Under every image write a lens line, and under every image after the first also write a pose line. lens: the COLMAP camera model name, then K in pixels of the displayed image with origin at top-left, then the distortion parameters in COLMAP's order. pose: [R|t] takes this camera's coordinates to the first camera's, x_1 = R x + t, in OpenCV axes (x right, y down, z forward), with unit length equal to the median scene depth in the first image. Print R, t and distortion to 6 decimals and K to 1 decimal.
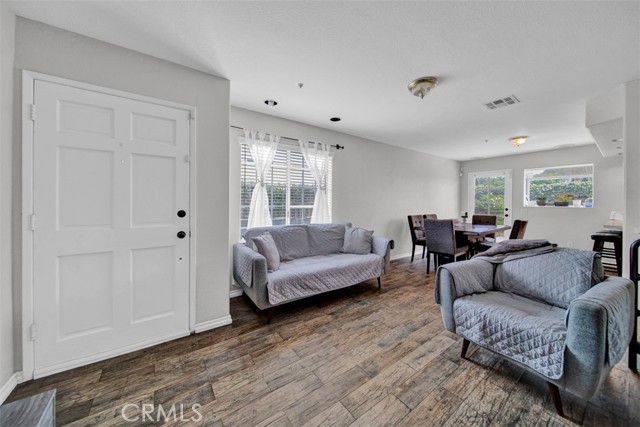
lens RADIAL K [[225.2, 0, 325.9], [0, 225.2, 203.8], [0, 0, 1]] dist [-0.000476, -0.000038]
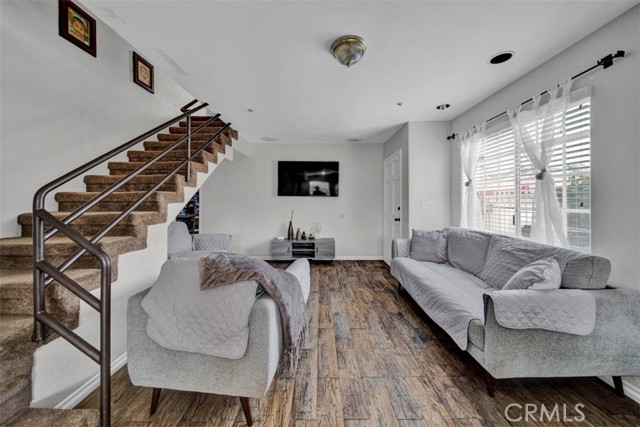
lens RADIAL K [[228.8, 0, 322.0], [0, 228.8, 202.1], [0, 0, 1]] dist [-0.002901, -0.000265]
pose [[-0.587526, -0.011240, -0.809127, 1.167371], [-0.014365, 0.999891, -0.003459, 0.003230], [0.809078, 0.009591, -0.587623, 1.461059]]
